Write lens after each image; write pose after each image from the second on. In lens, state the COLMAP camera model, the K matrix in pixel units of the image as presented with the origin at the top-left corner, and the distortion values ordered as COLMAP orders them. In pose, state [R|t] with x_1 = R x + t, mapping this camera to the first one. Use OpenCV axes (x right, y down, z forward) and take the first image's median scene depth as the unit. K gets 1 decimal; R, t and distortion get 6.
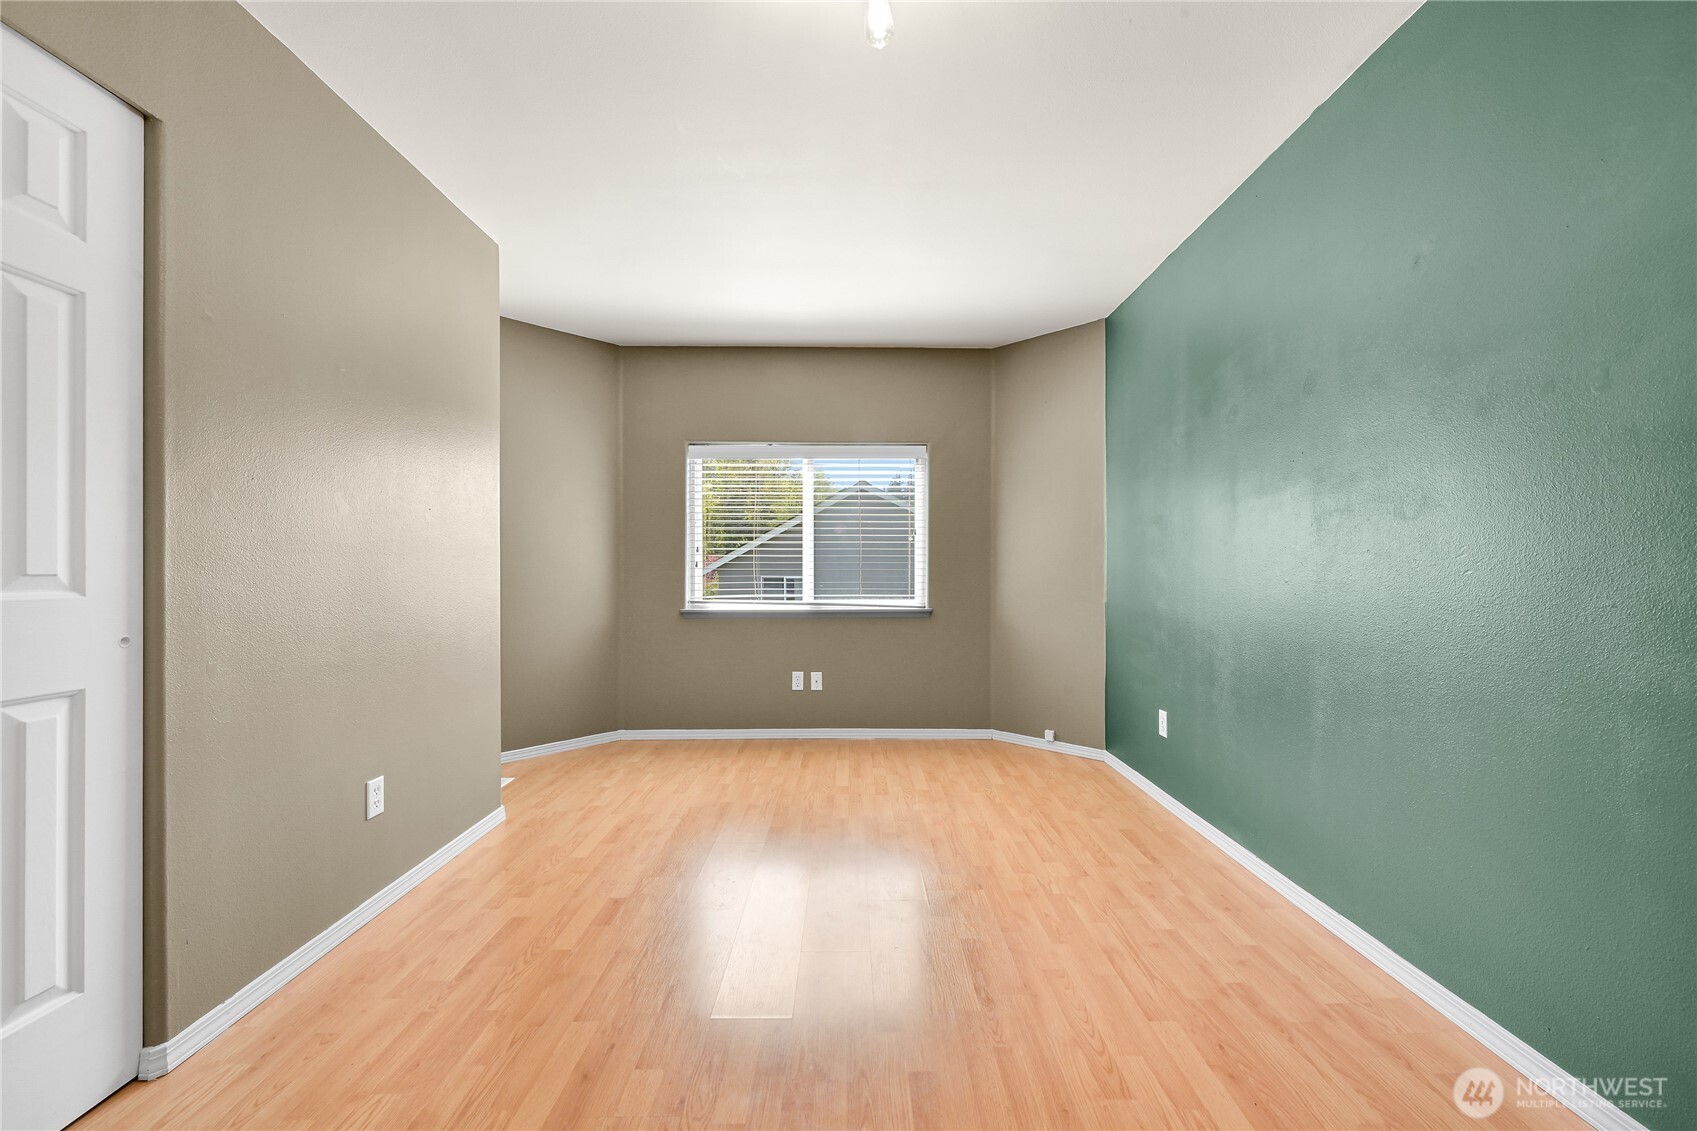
lens RADIAL K [[669.2, 0, 850.9], [0, 669.2, 564.6], [0, 0, 1]] dist [-0.001401, 0.000019]
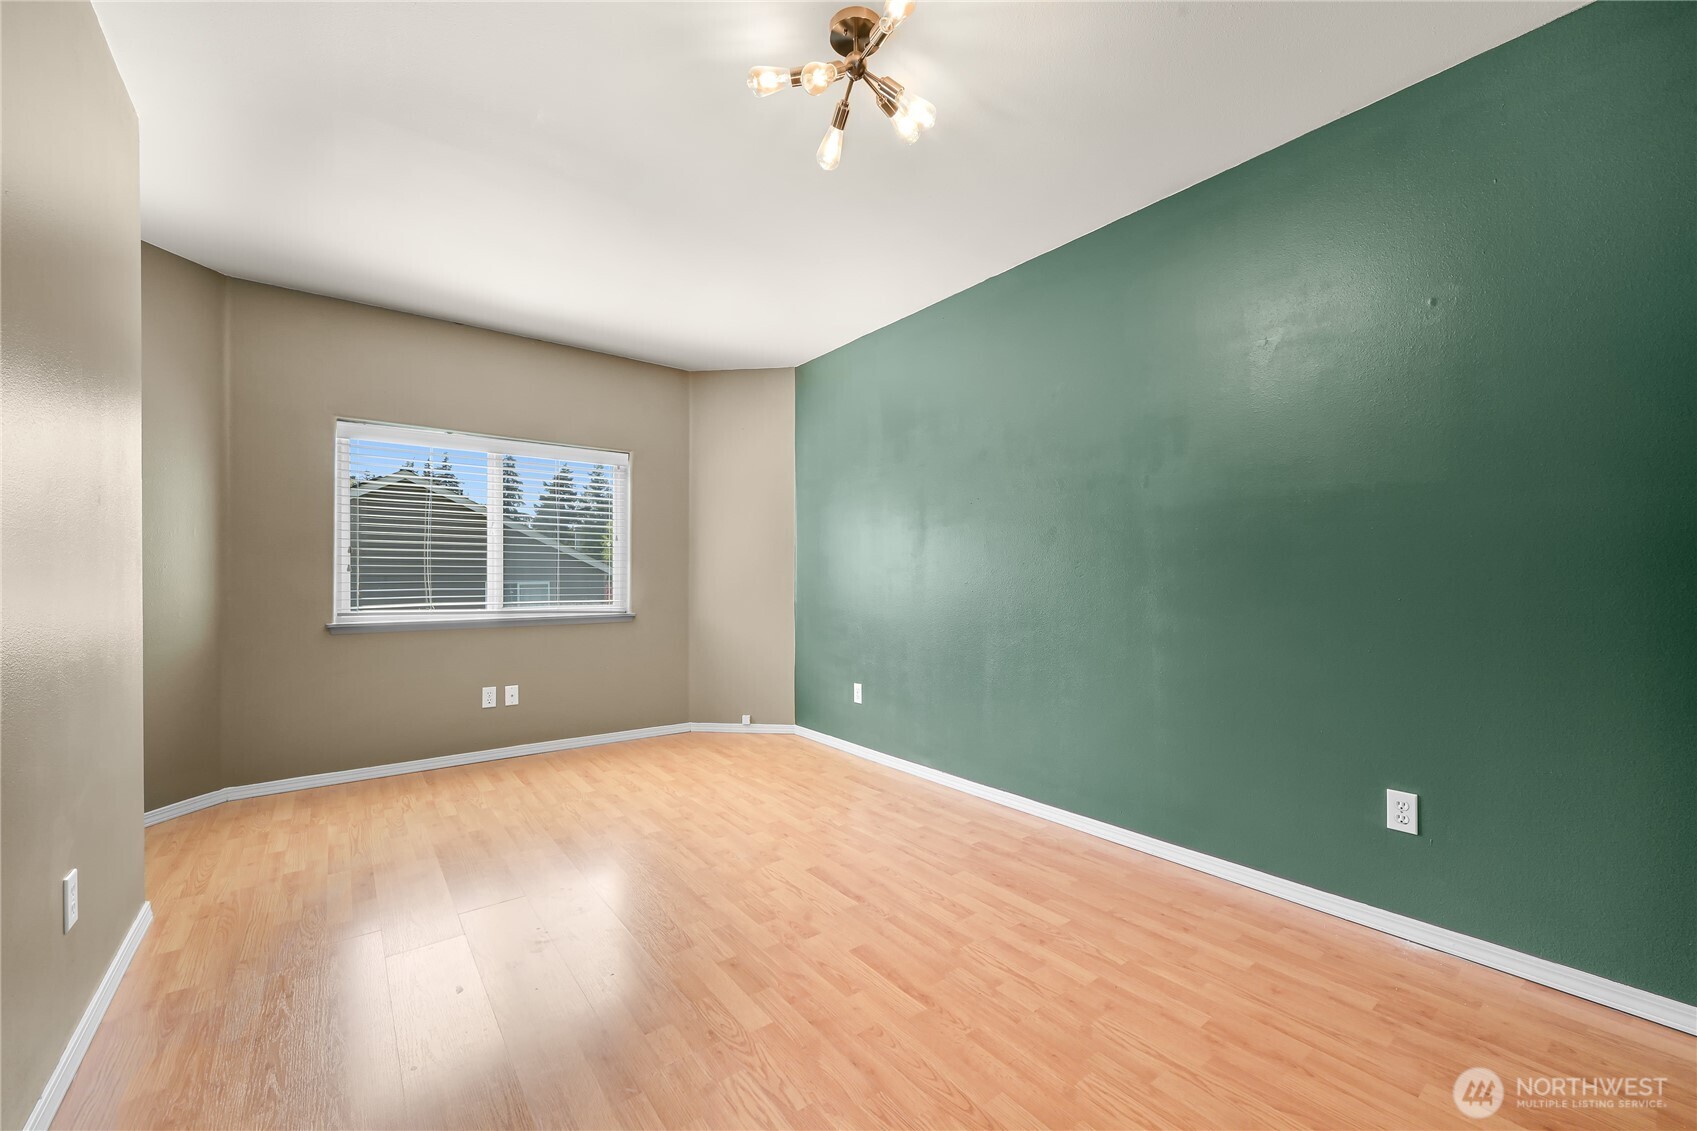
lens RADIAL K [[669.2, 0, 850.7], [0, 669.2, 576.3], [0, 0, 1]] dist [-0.001401, 0.000019]
pose [[0.795261, 0.001298, 0.606266, -0.290284], [-0.006438, 0.999959, 0.006303, 0.000468], [-0.606233, -0.008916, 0.795237, -0.024209]]
